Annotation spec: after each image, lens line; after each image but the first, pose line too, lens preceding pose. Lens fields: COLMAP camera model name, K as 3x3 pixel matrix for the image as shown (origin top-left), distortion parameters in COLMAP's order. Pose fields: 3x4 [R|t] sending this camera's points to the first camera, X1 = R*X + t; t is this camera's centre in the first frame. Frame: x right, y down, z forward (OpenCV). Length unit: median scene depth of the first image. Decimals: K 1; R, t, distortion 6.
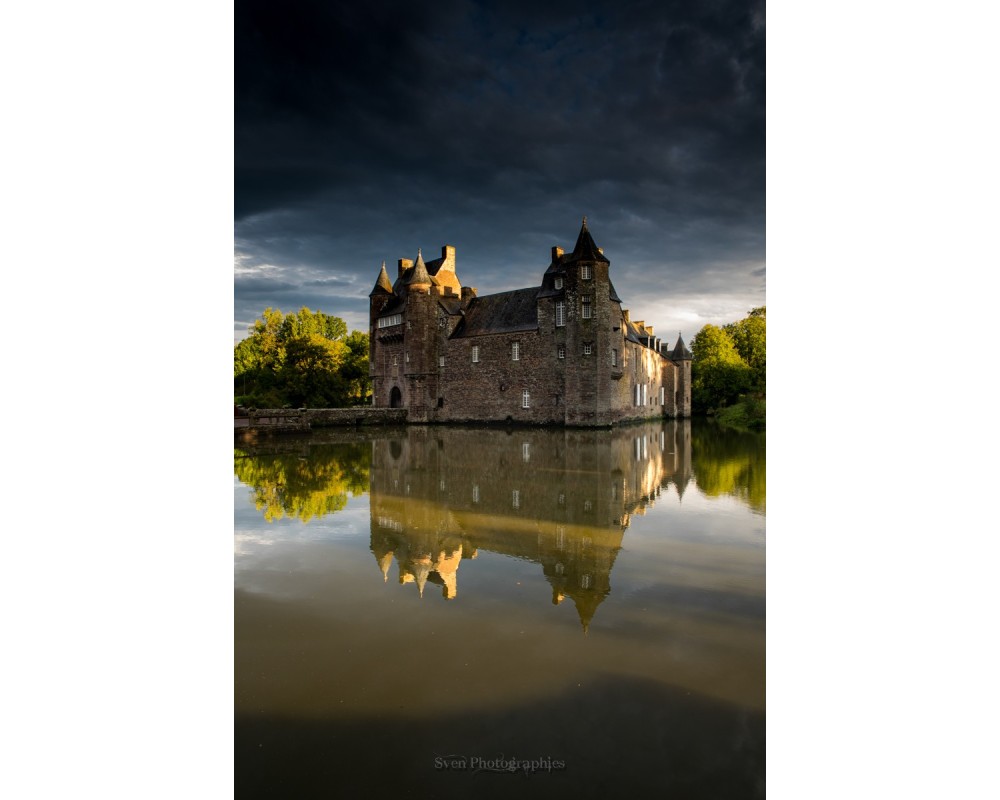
lens RADIAL K [[565.5, 0, 500.0], [0, 565.5, 400.0], [0, 0, 1]] dist [-0.097128, 0.000164]
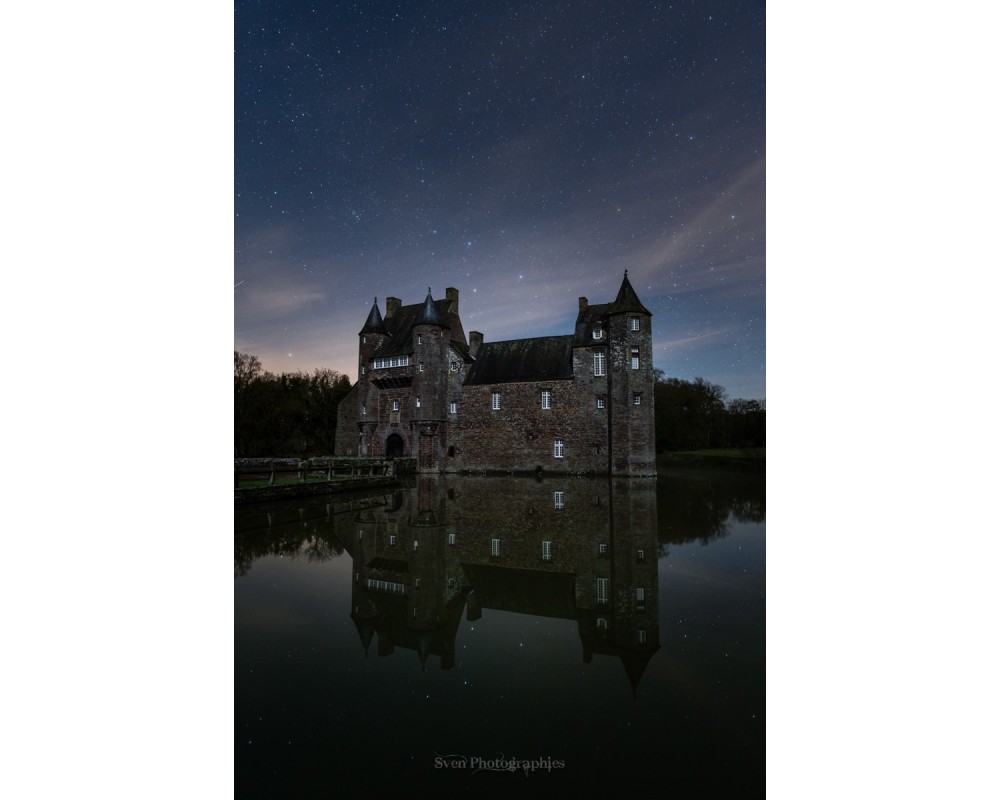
lens RADIAL K [[565.5, 0, 500.0], [0, 565.5, 400.0], [0, 0, 1]] dist [-0.097128, 0.000164]
pose [[0.963574, 0.032535, 0.265456, -0.290759], [-0.008026, 0.995643, -0.092898, 0.005471], [-0.267322, 0.087384, 0.959637, 0.081979]]
